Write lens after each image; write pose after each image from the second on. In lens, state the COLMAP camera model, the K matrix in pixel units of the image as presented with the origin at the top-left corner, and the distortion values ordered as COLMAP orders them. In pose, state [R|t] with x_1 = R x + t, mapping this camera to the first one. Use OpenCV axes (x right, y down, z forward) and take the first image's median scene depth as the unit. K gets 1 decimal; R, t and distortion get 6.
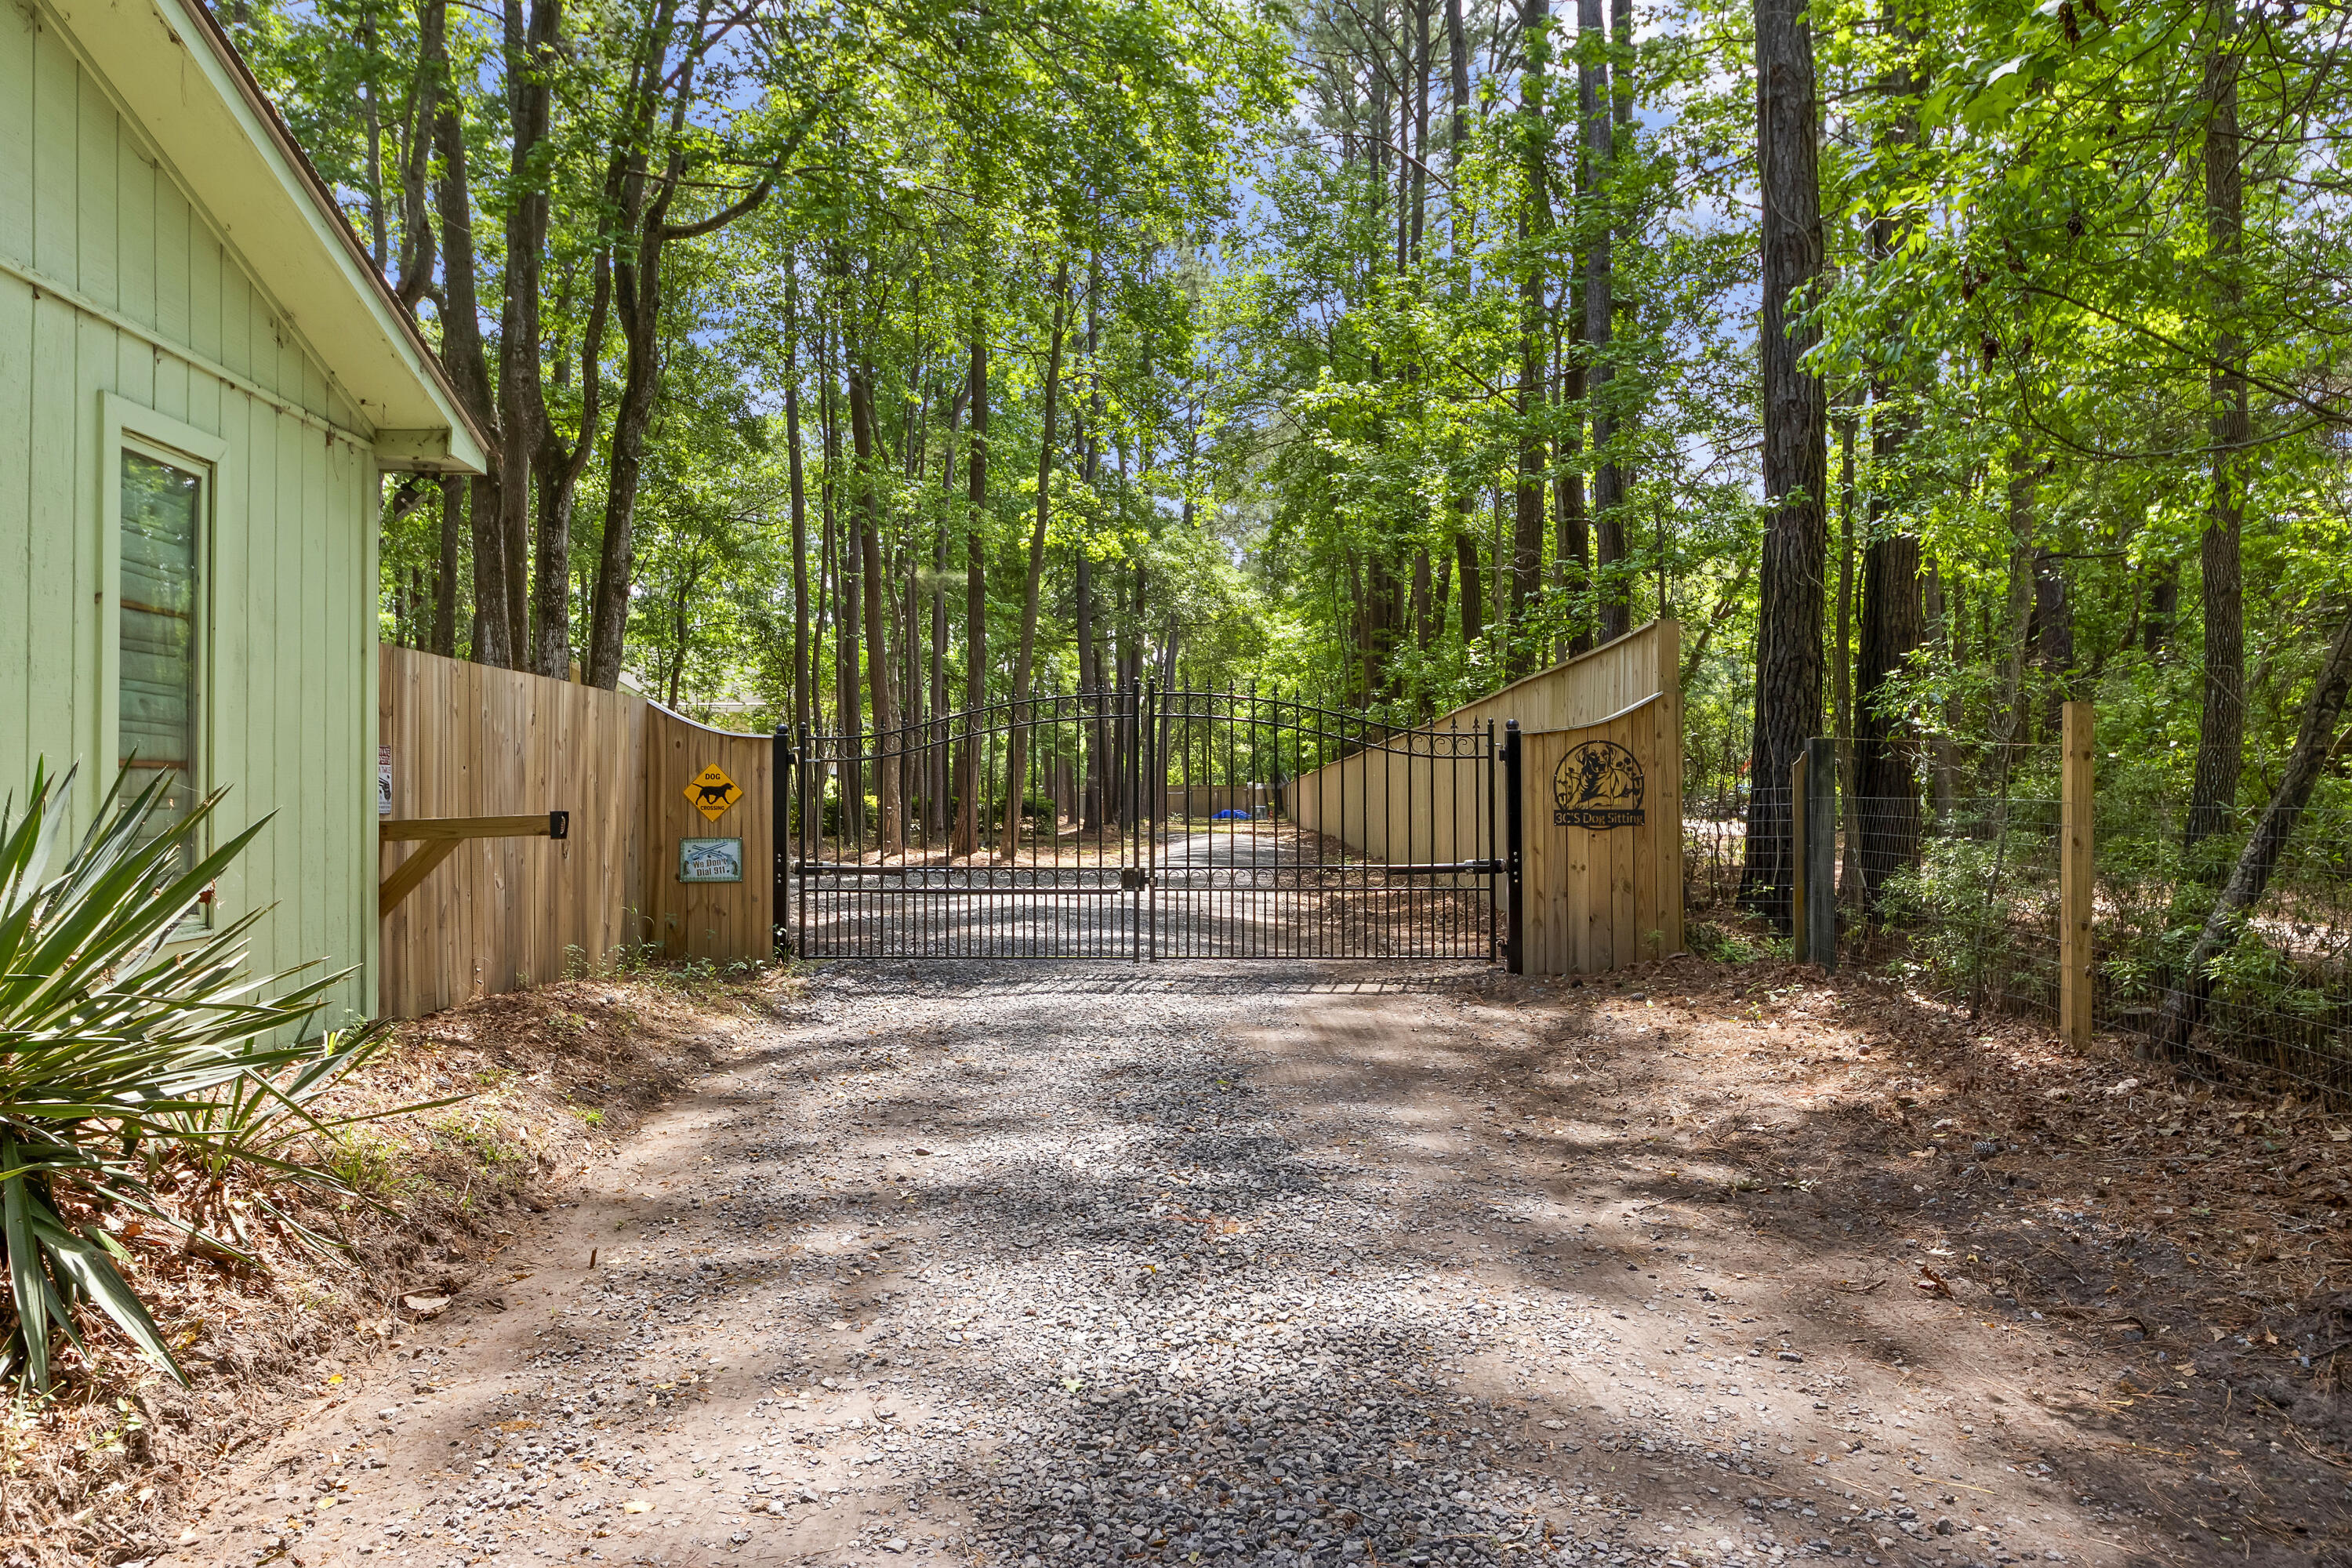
lens RADIAL K [[1737.6, 0, 1178.3], [0, 1737.6, 790.8], [0, 0, 1]] dist [-0.009176, -0.001061]
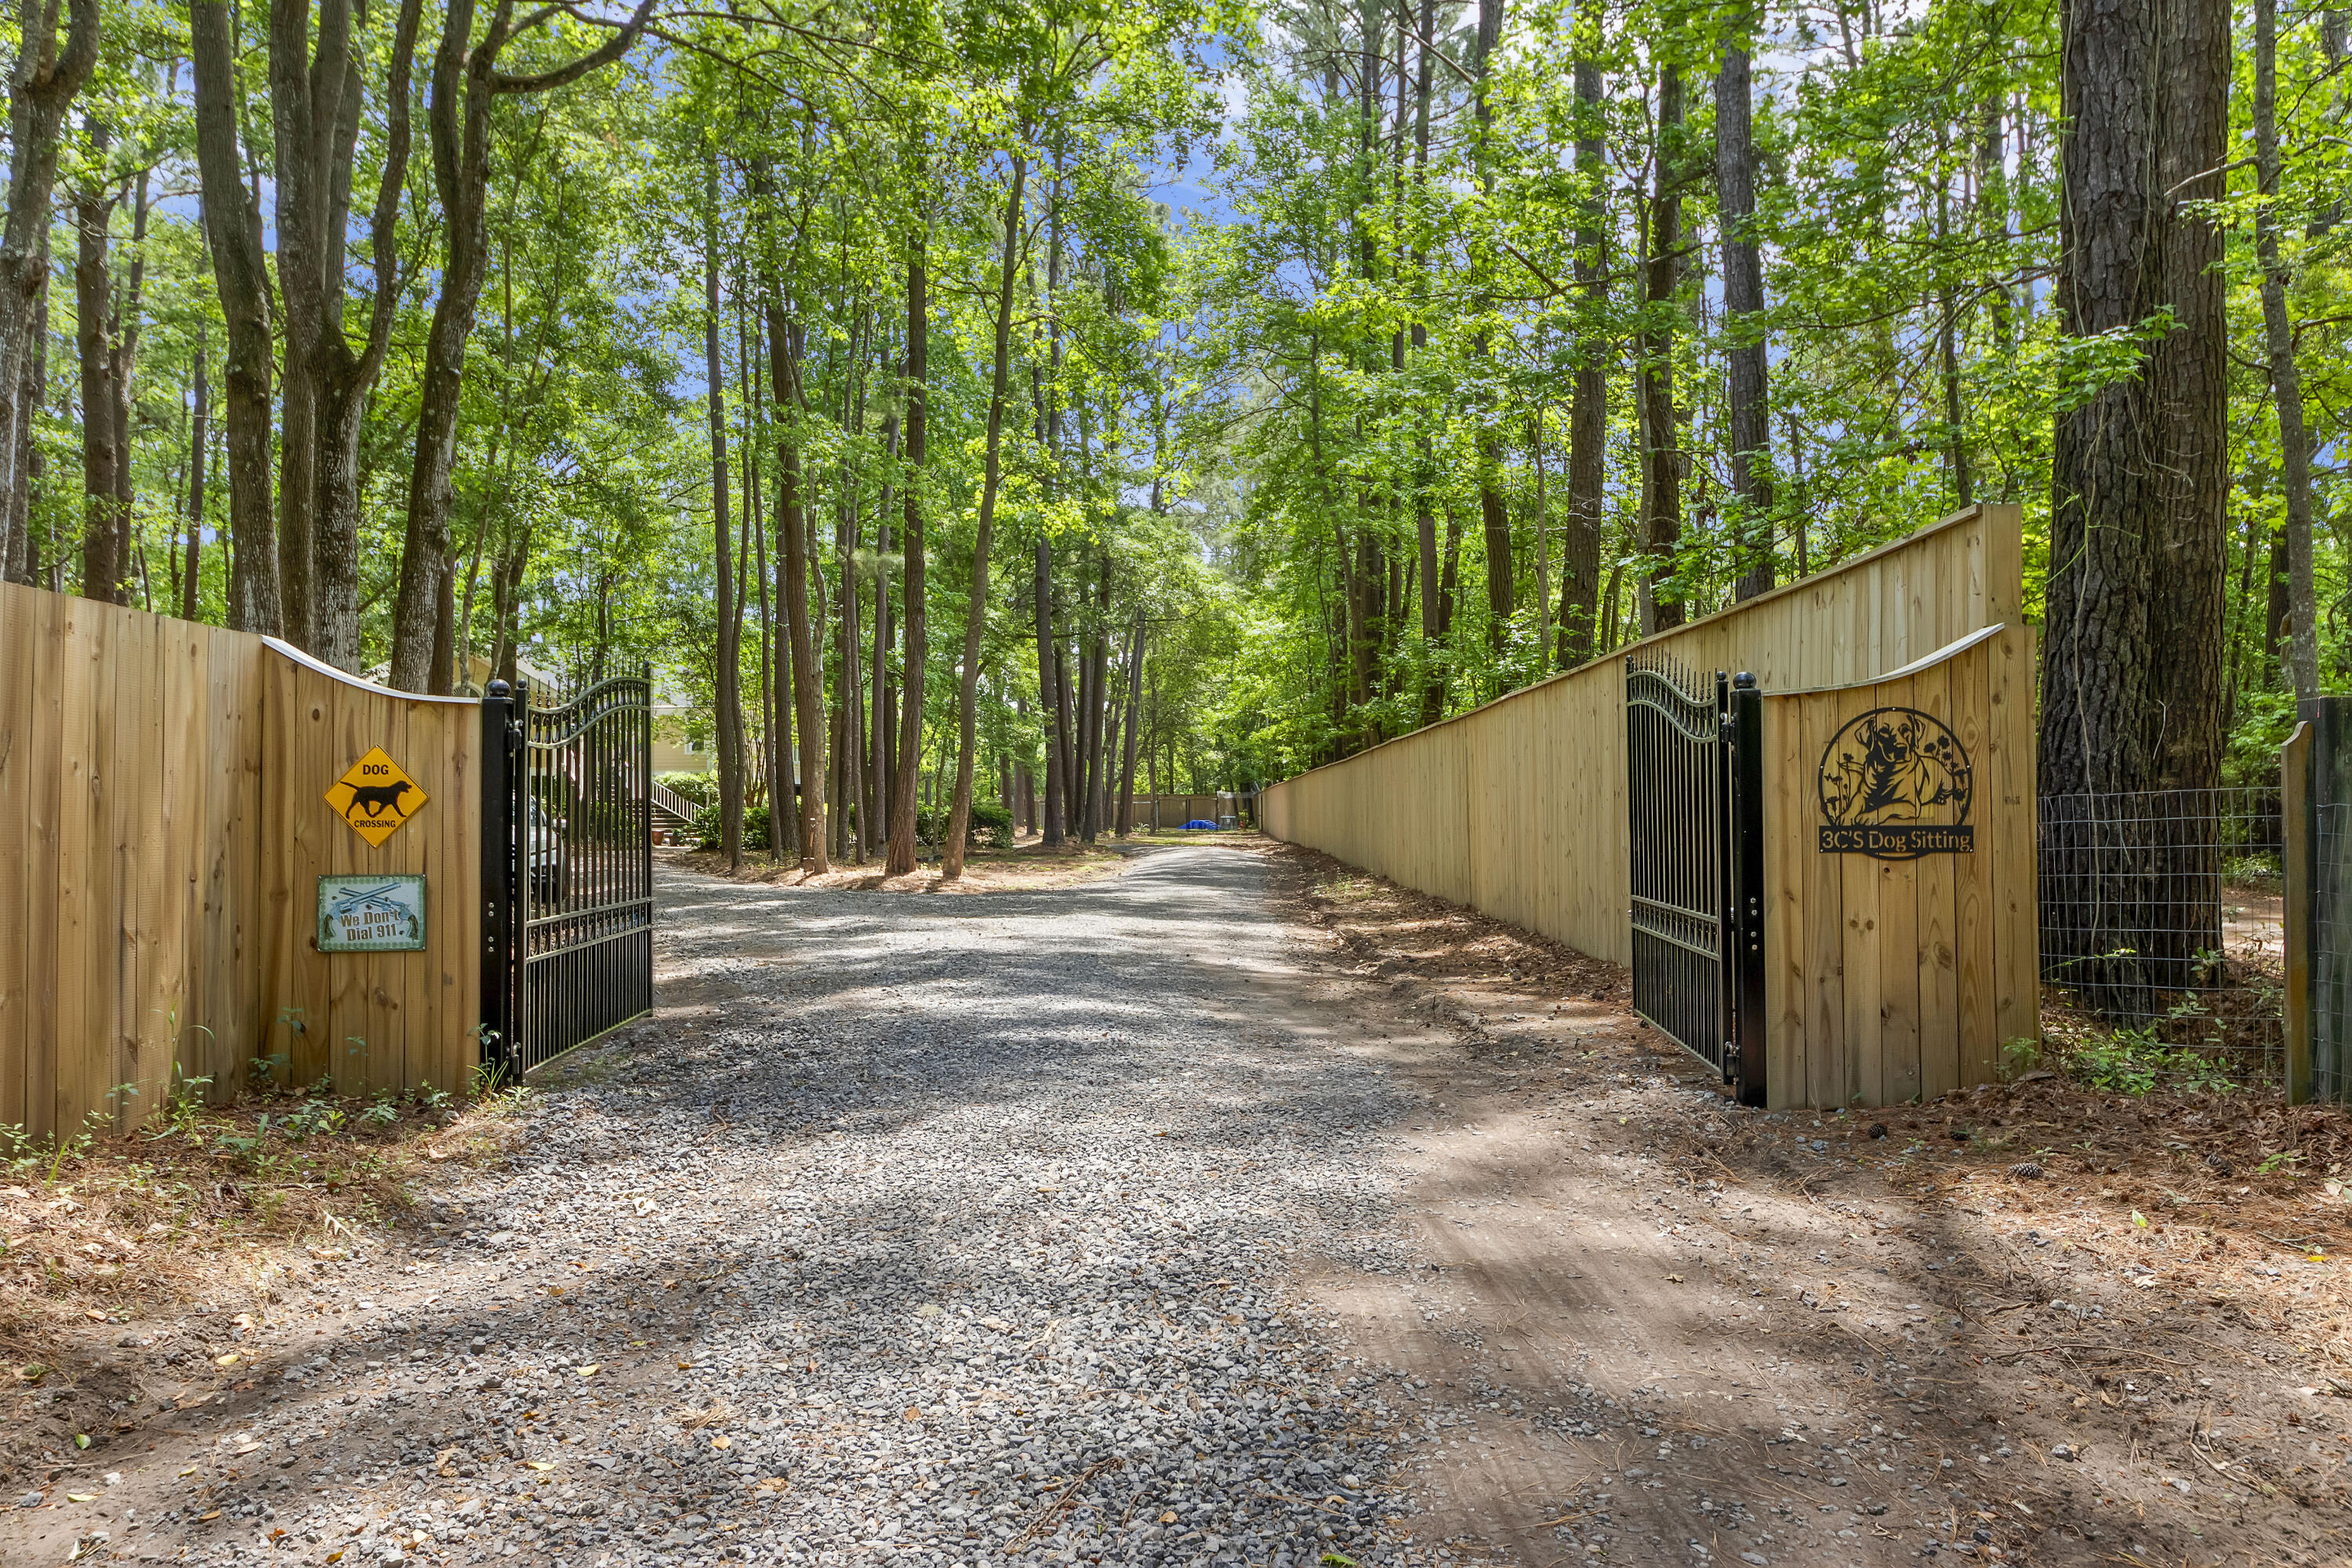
lens RADIAL K [[1737.6, 0, 1174.5], [0, 1737.6, 771.2], [0, 0, 1]] dist [-0.009176, -0.001061]
pose [[0.999823, -0.000125, 0.018796, -0.003424], [0.000444, 0.999856, -0.016966, 0.000719], [-0.018792, 0.016971, 0.999679, 0.130147]]
